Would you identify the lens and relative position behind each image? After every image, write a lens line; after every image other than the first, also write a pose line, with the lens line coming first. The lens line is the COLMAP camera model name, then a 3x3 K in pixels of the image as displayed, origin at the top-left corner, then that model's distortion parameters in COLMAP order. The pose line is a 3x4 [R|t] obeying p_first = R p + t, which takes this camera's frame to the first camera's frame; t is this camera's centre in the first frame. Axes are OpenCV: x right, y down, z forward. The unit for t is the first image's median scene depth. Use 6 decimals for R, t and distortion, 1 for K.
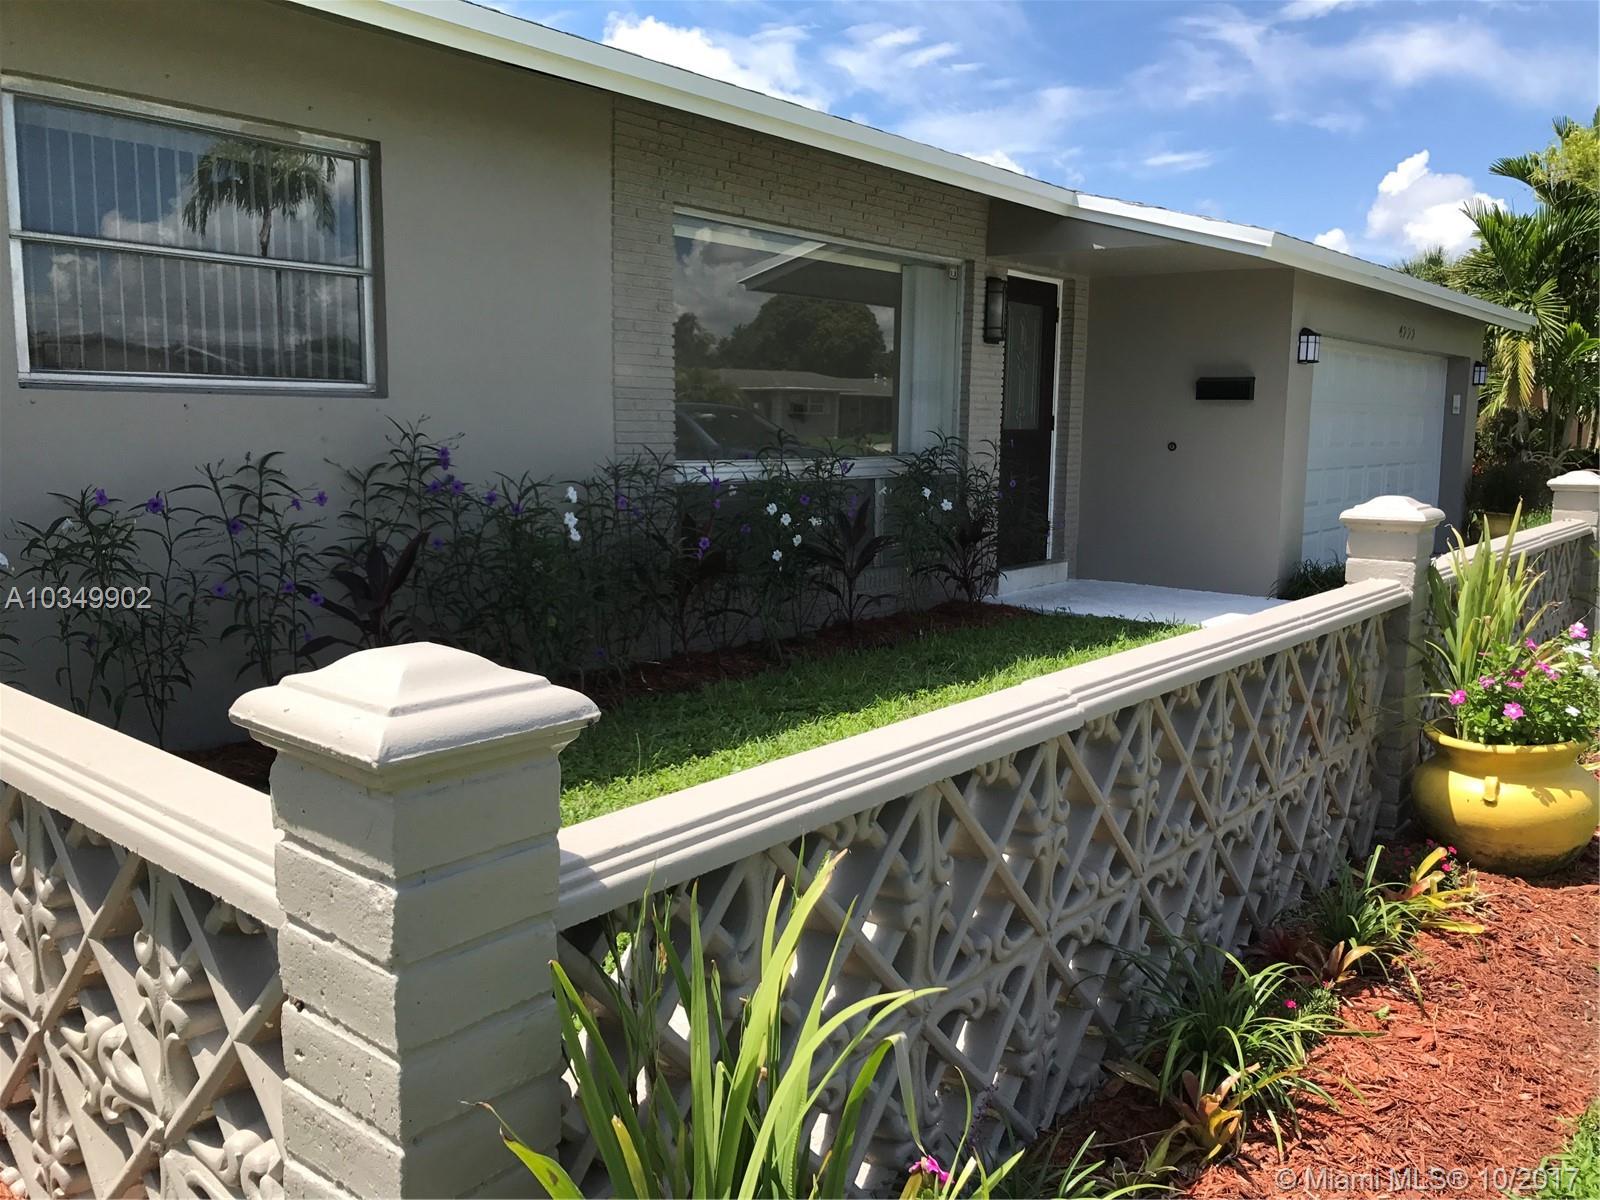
lens RADIAL K [[1311.9, 0, 800.0], [0, 1311.9, 600.0], [0, 0, 1]] dist [0.018006, -0.017237]
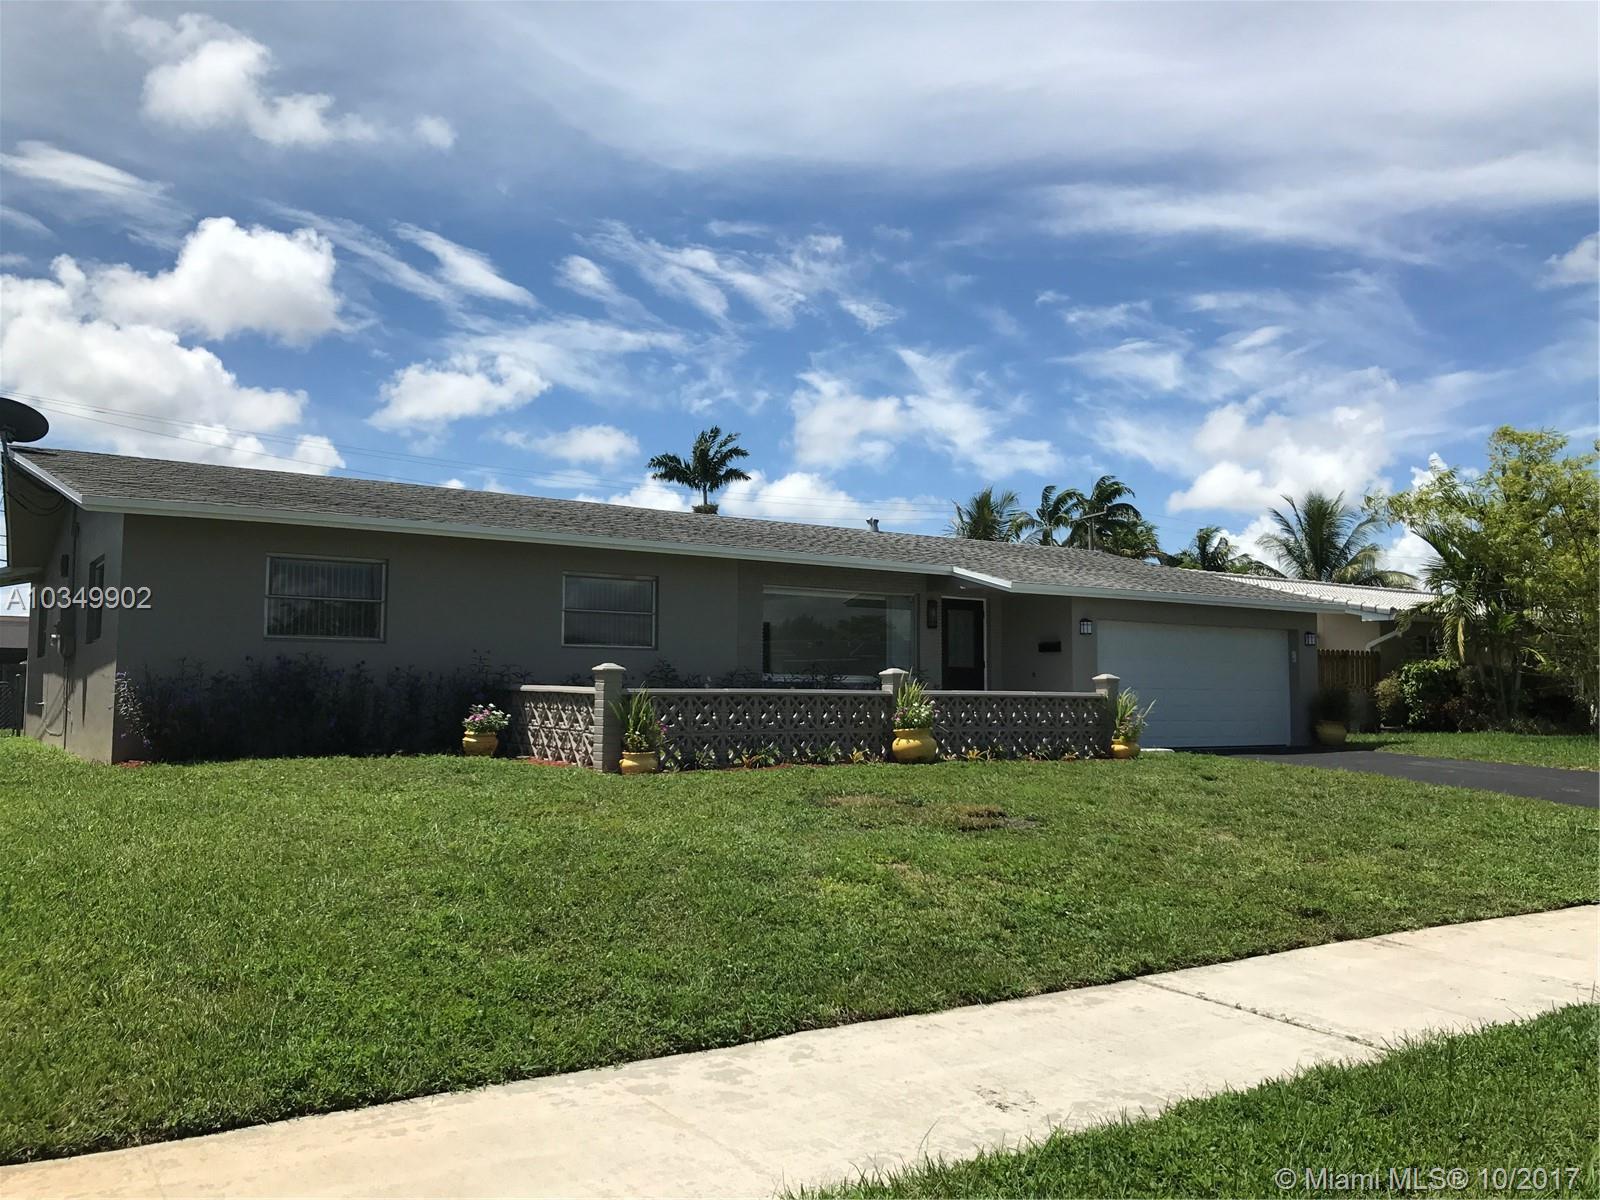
lens RADIAL K [[1311.9, 0, 800.0], [0, 1311.9, 600.0], [0, 0, 1]] dist [0.018006, -0.017237]
pose [[0.952299, -0.031305, -0.303555, 0.617630], [-0.035465, 0.976631, -0.211979, 0.243841], [0.303097, 0.212633, 0.928934, -1.183198]]
